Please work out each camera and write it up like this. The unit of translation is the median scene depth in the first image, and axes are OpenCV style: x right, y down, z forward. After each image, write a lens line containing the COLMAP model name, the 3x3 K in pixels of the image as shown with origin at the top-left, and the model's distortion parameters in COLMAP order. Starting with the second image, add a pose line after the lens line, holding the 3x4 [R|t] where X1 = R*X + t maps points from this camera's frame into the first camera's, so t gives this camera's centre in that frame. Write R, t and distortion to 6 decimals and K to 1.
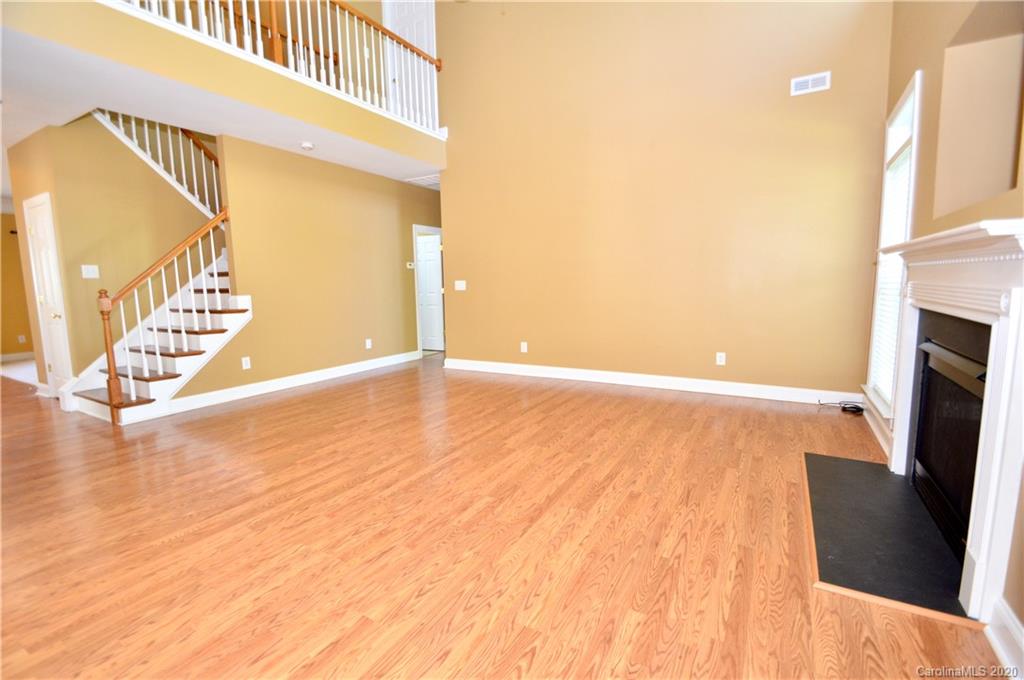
lens RADIAL K [[454.0, 0, 510.7], [0, 454.0, 339.0], [0, 0, 1]] dist [0.020802, -0.020824]
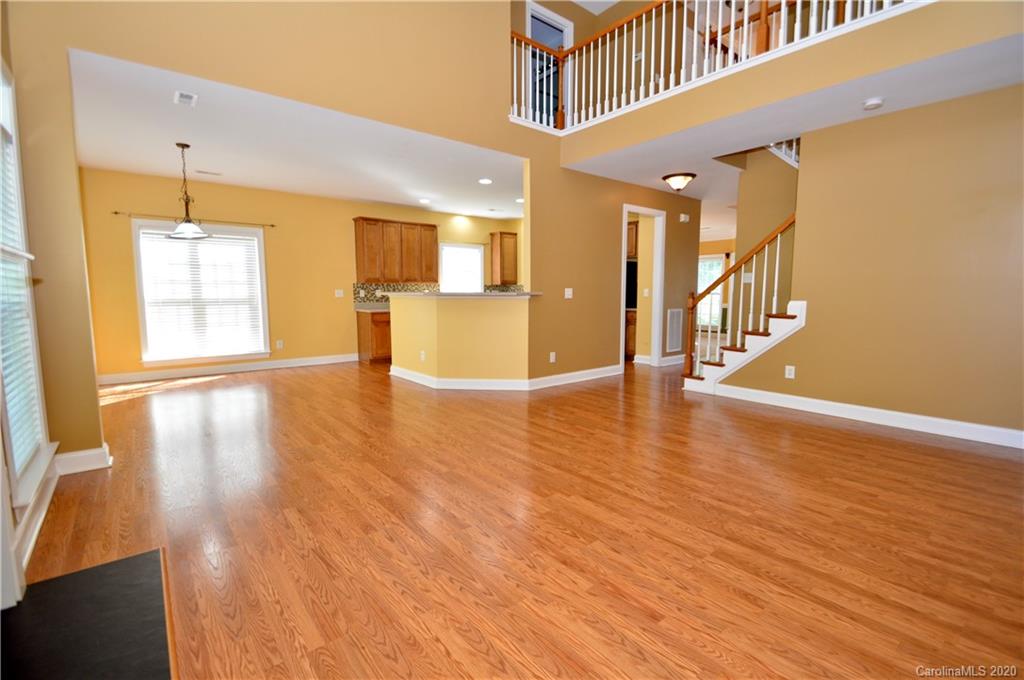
lens RADIAL K [[454.0, 0, 510.7], [0, 454.0, 339.0], [0, 0, 1]] dist [0.020802, -0.020824]
pose [[-0.350151, 0.113720, -0.929765, 0.825088], [-0.107913, 0.981096, 0.160638, -0.173508], [0.930456, 0.156582, -0.331260, 1.275407]]
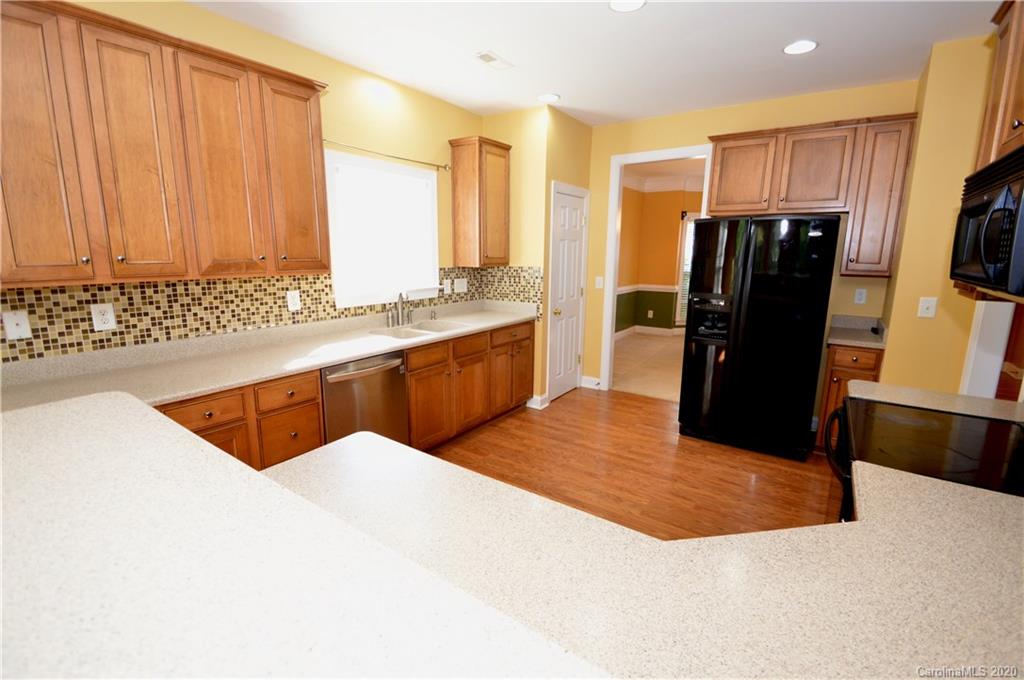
lens RADIAL K [[454.0, 0, 510.7], [0, 454.0, 339.0], [0, 0, 1]] dist [0.020802, -0.020824]
pose [[-0.073716, 0.211410, -0.974614, -0.790968], [-0.131848, 0.966628, 0.219650, -0.132254], [0.988525, 0.144692, -0.043382, 0.278298]]
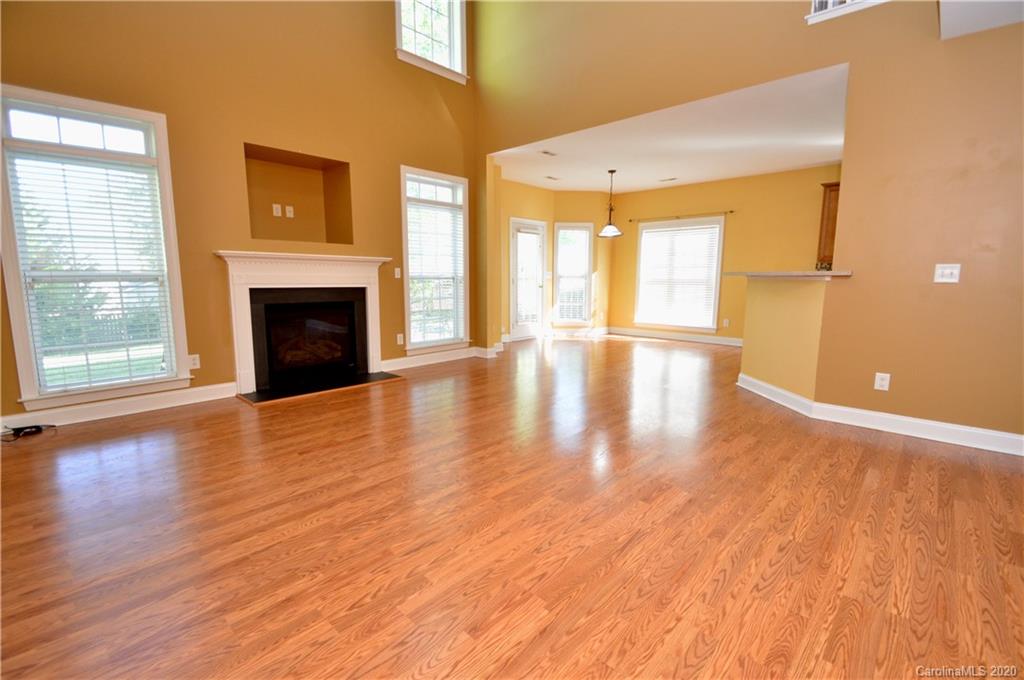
lens RADIAL K [[453.3, 0, 511.3], [0, 453.3, 339.9], [0, 0, 1]] dist [0.018123, -0.018291]
pose [[-0.974577, -0.017739, 0.223351, -0.375622], [0.040320, 0.966701, 0.252712, -0.235197], [-0.220396, 0.255293, -0.941409, 2.072060]]
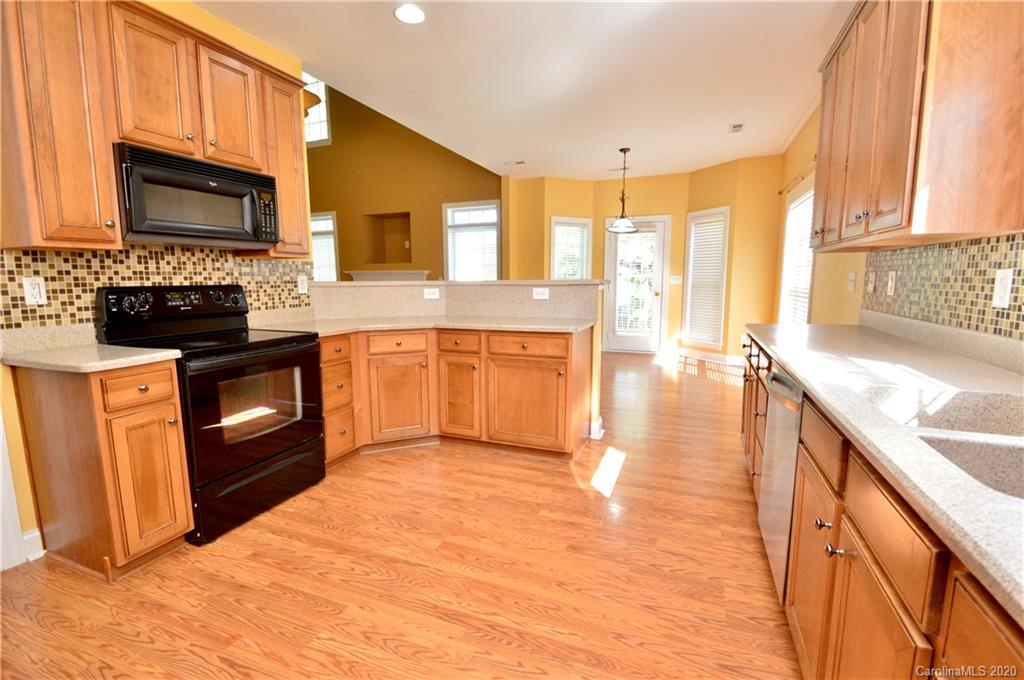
lens RADIAL K [[453.3, 0, 511.3], [0, 453.3, 339.9], [0, 0, 1]] dist [0.018123, -0.018291]
pose [[-0.150625, -0.114792, 0.981904, -2.152827], [0.130194, 0.982281, 0.134808, -0.015770], [-0.979980, 0.148143, -0.133011, 0.365141]]
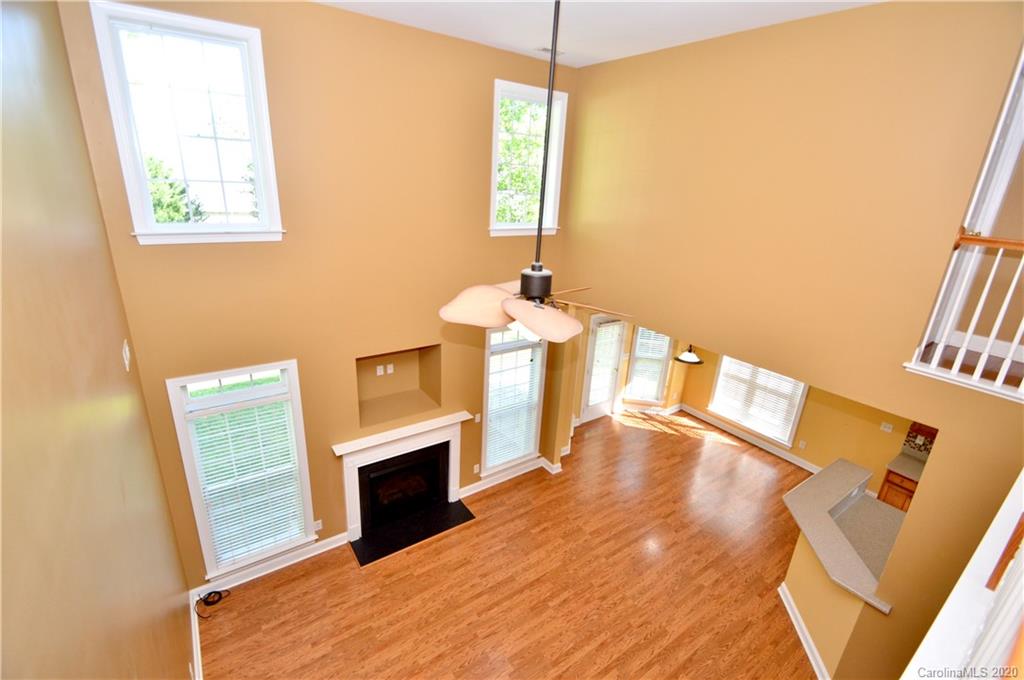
lens RADIAL K [[453.3, 0, 511.3], [0, 453.3, 339.9], [0, 0, 1]] dist [0.018123, -0.018291]
pose [[-0.911195, -0.163615, 0.378092, -0.374444], [0.012890, 0.905983, 0.423119, -1.251215], [-0.411773, 0.390418, -0.823418, 1.874587]]
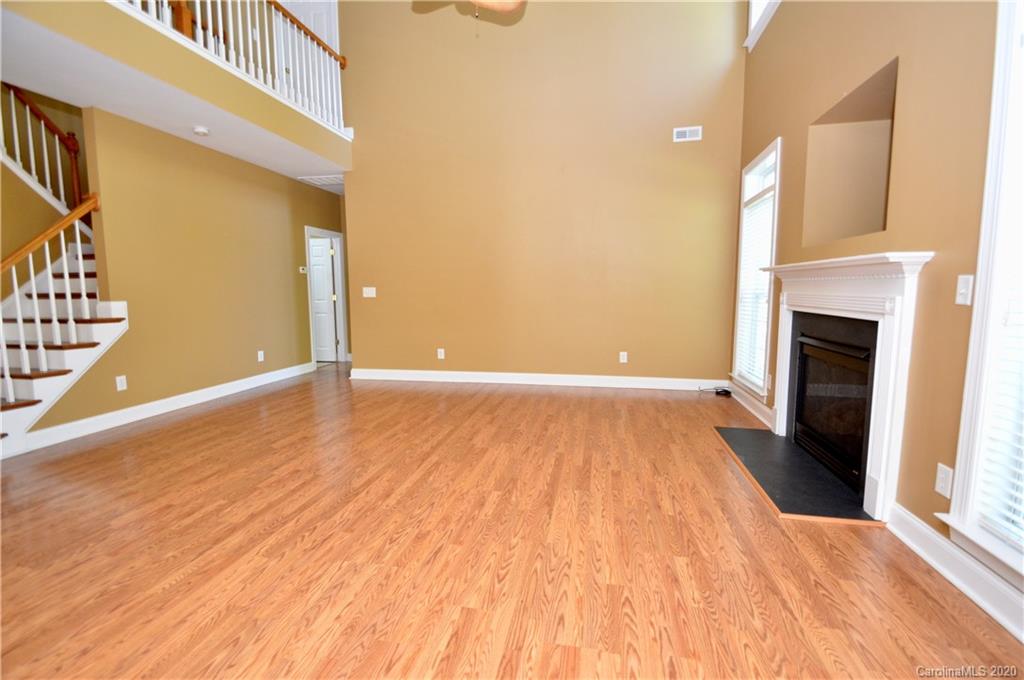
lens RADIAL K [[454.0, 0, 510.7], [0, 454.0, 339.0], [0, 0, 1]] dist [0.020802, -0.020824]
pose [[0.945597, -0.022238, 0.324581, -0.299592], [0.028338, 0.999499, -0.014078, 0.007643], [-0.324105, 0.022510, 0.945753, -0.017548]]
